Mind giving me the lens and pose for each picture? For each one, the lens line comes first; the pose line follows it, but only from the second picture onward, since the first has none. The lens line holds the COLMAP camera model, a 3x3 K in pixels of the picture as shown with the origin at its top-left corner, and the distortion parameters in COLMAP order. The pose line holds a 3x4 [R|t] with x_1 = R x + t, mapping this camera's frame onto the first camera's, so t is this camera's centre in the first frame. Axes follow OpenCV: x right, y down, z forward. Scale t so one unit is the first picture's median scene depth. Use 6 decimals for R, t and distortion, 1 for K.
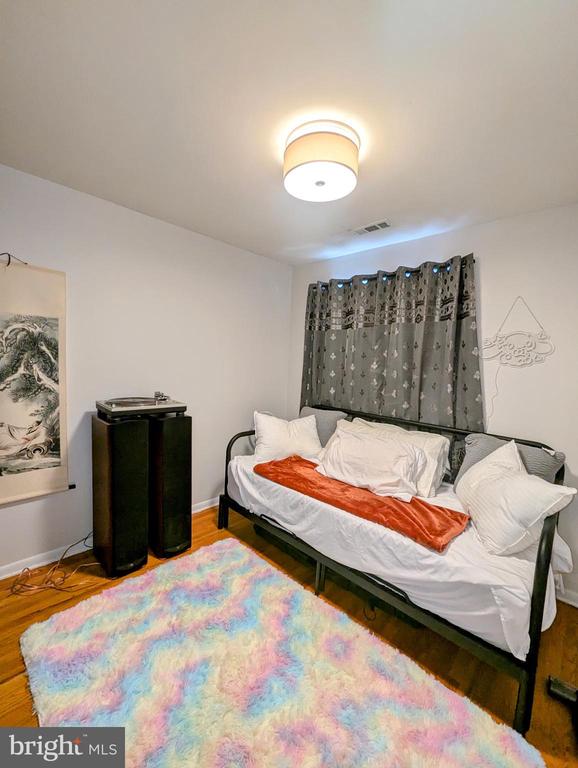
lens RADIAL K [[317.5, 0, 289.4], [0, 317.5, 382.7], [0, 0, 1]] dist [-0.000410, -0.000511]
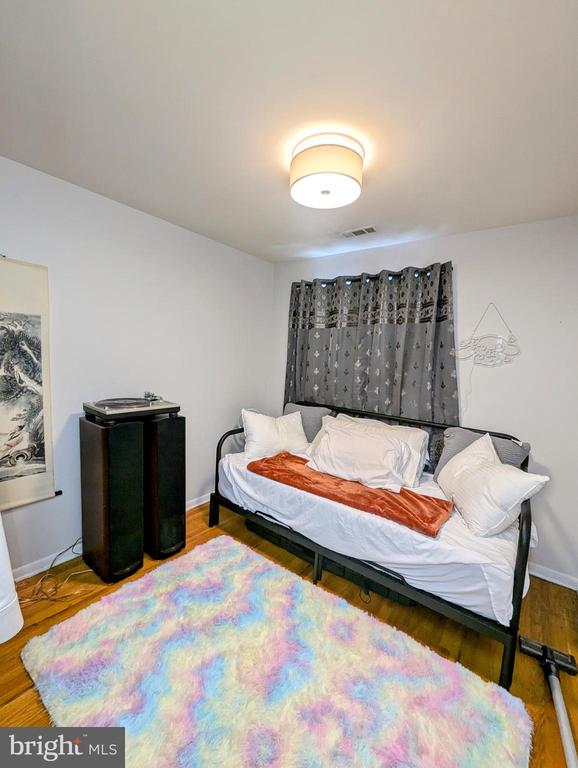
lens RADIAL K [[317.5, 0, 288.8], [0, 317.5, 382.3], [0, 0, 1]] dist [-0.000410, -0.000511]
pose [[0.993214, -0.006801, 0.116104, -0.115961], [0.003924, 0.999680, 0.024986, -0.028543], [-0.116237, -0.024361, 0.992923, -0.022162]]
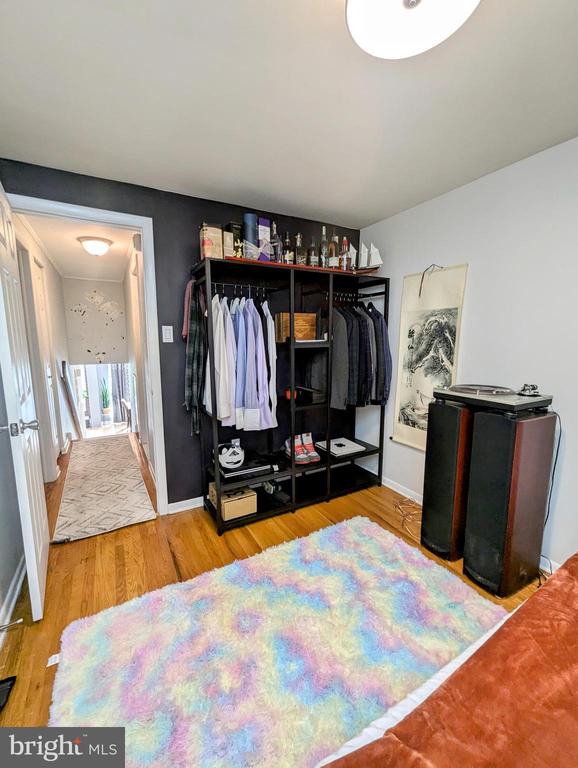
lens RADIAL K [[317.5, 0, 286.2], [0, 317.5, 382.9], [0, 0, 1]] dist [-0.000410, -0.000511]
pose [[-0.286051, 0.089959, -0.953982, 0.575309], [-0.077005, 0.990205, 0.116465, -0.023434], [0.955115, 0.106776, -0.276322, 0.801270]]
